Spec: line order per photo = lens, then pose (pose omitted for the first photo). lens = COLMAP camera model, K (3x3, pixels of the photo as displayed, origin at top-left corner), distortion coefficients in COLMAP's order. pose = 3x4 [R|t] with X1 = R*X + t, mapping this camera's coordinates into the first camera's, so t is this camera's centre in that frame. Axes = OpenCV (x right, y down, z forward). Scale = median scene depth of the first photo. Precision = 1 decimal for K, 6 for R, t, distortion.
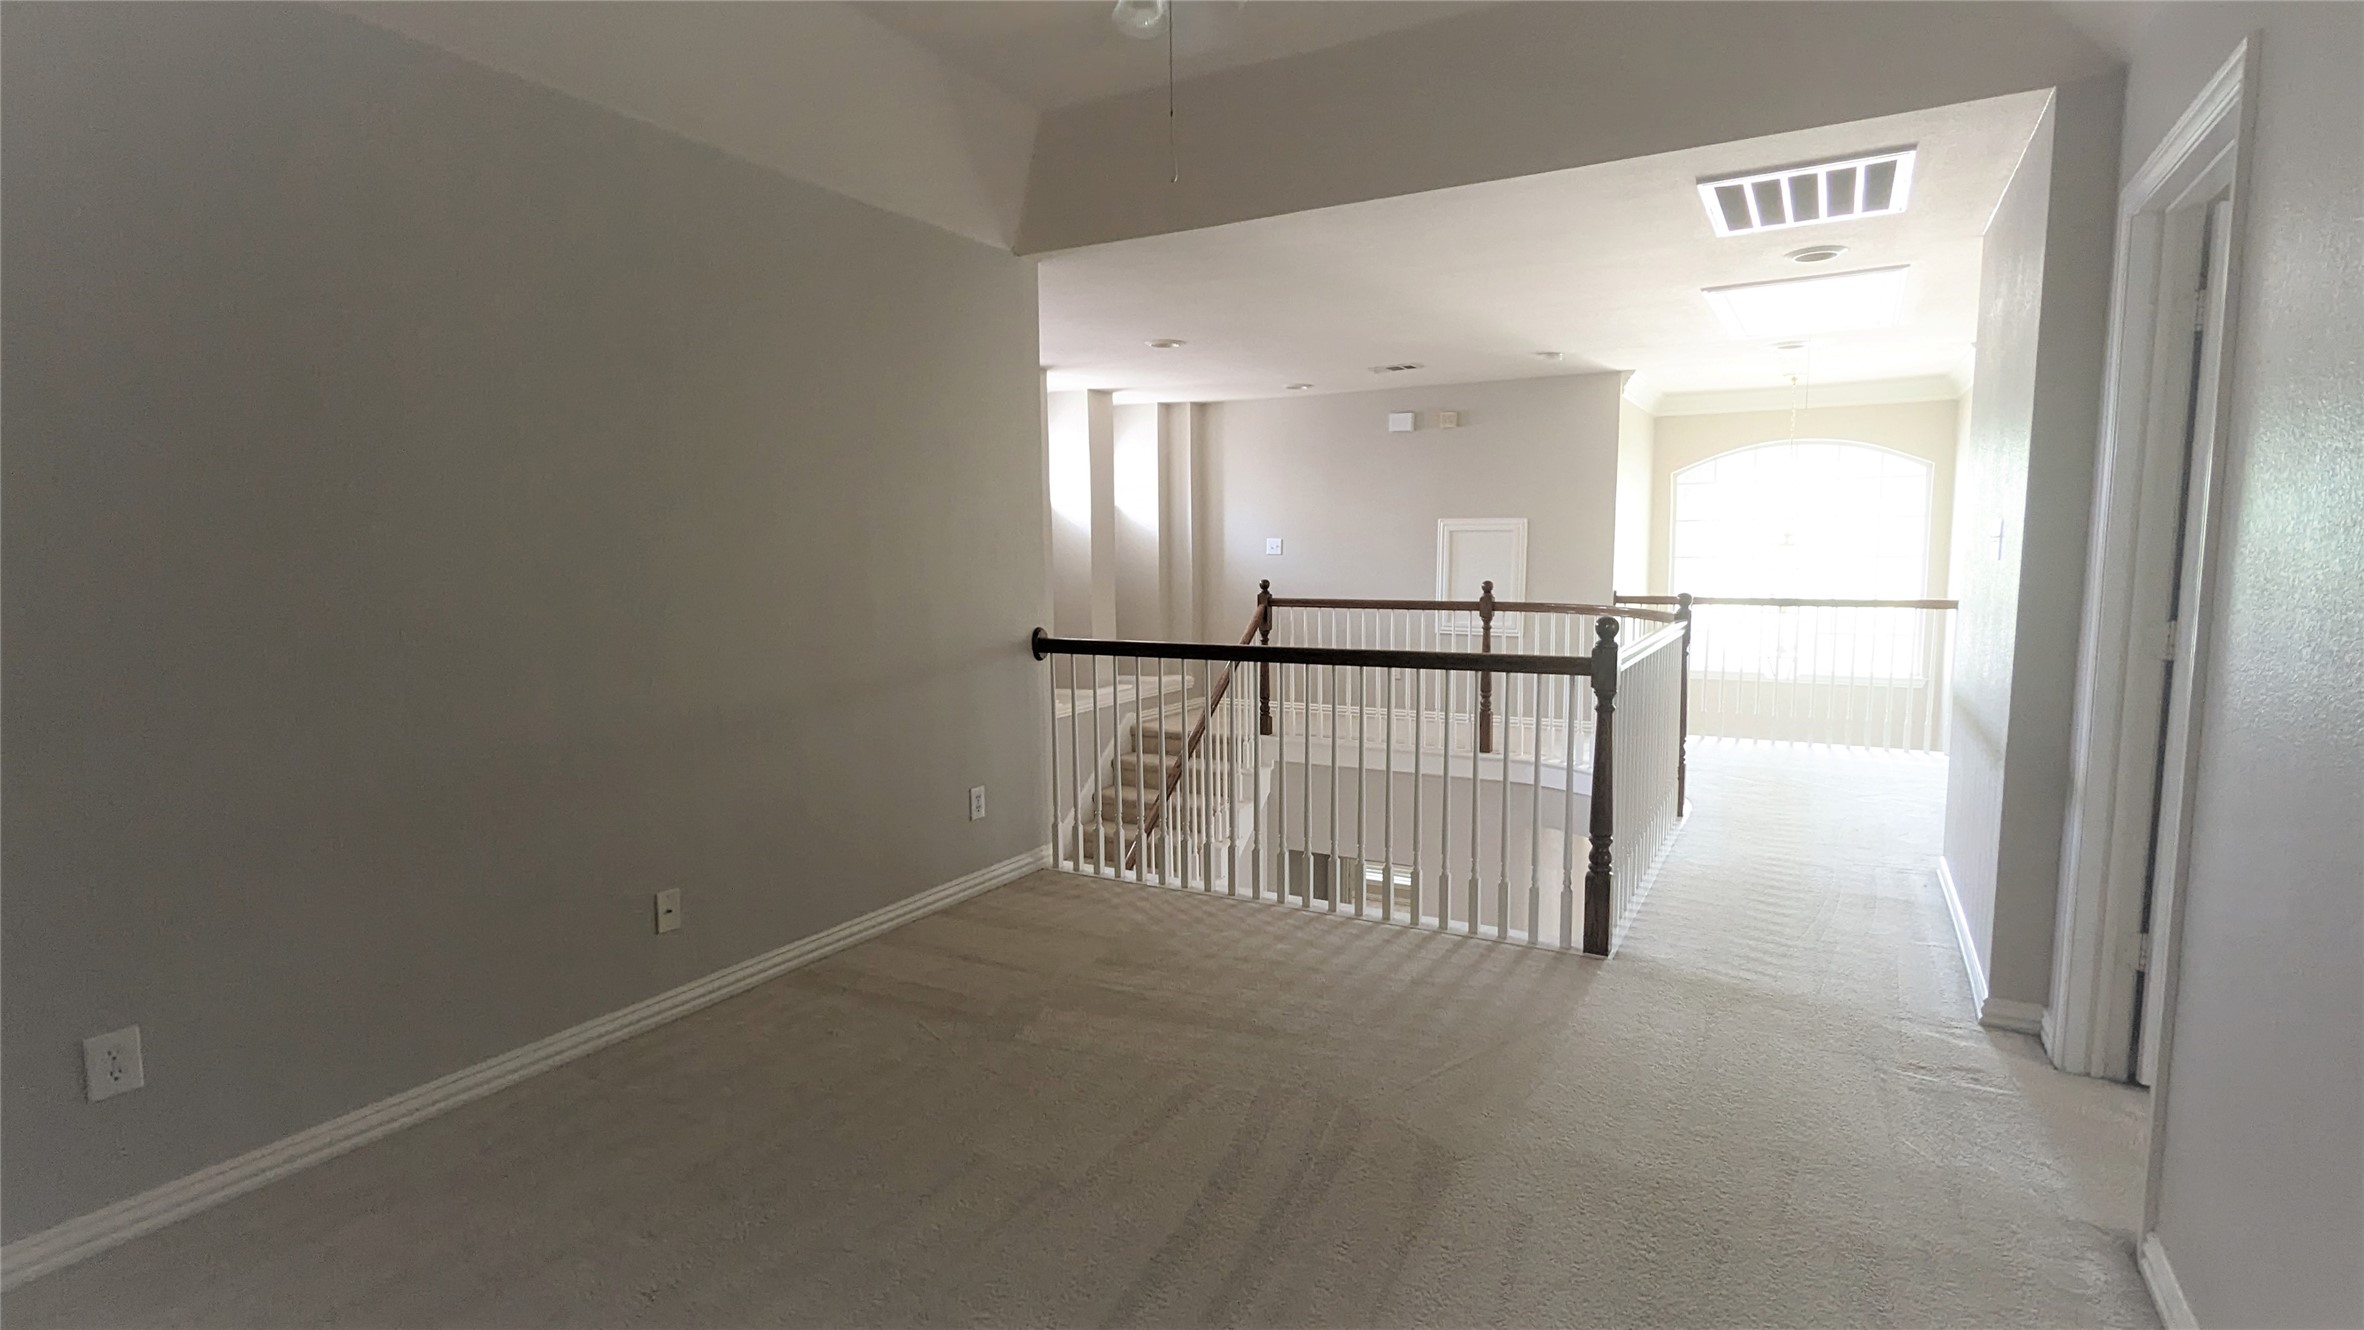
lens RADIAL K [[1155.5, 0, 1182.0], [0, 1155.5, 665.0], [0, 0, 1]] dist [-0.000378, 0.000298]
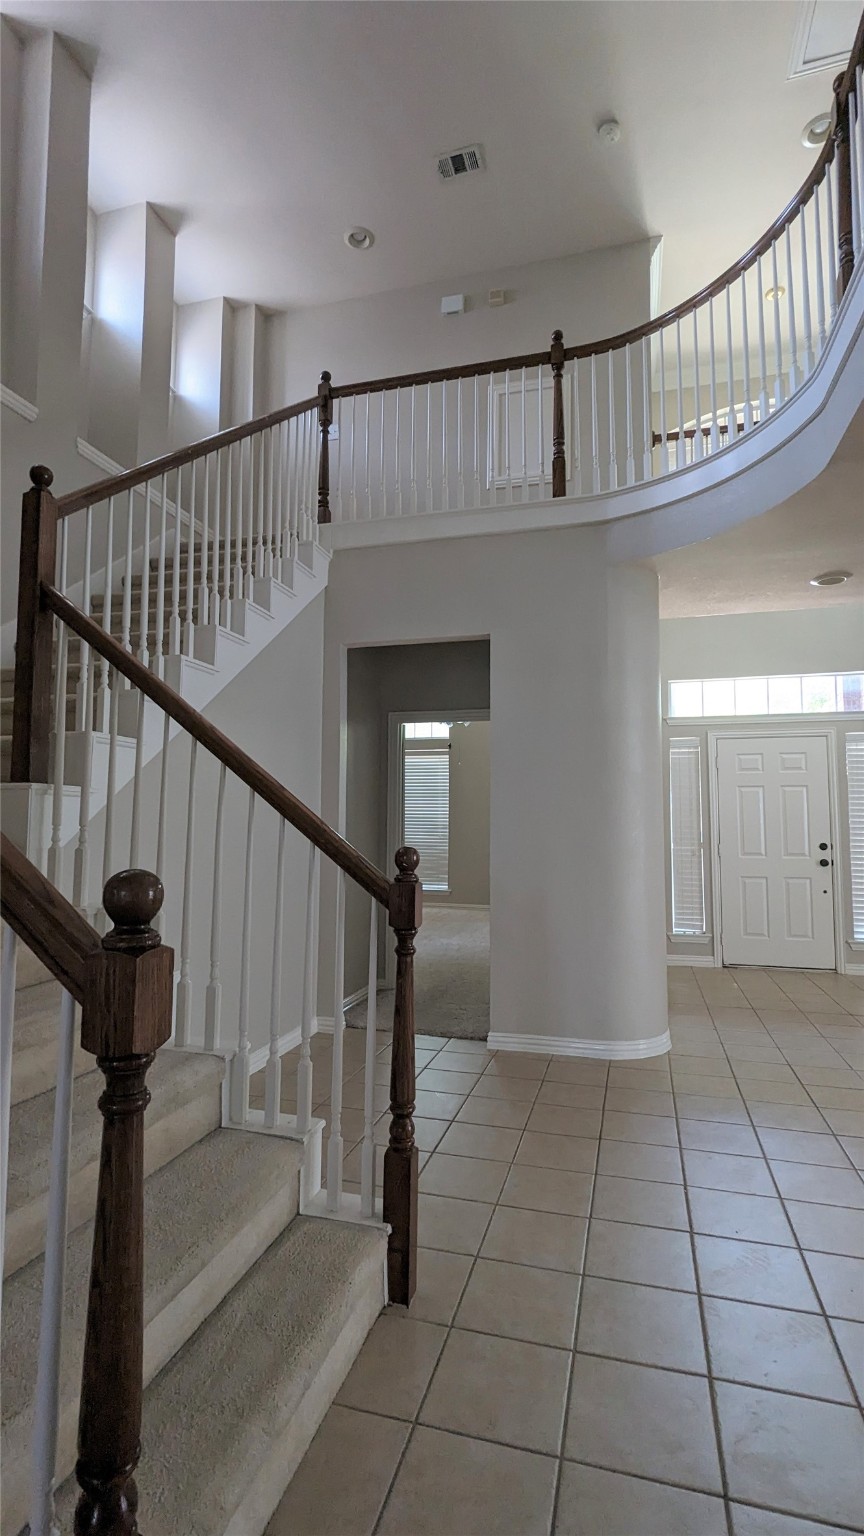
lens RADIAL K [[750.8, 0, 432.0], [0, 750.8, 768.0], [0, 0, 1]] dist [-0.000378, 0.000298]
pose [[0.968325, 0.048115, 0.245013, 0.017400], [0.005242, 0.977125, -0.212603, 0.370185], [-0.249638, 0.207153, 0.945922, 0.425318]]
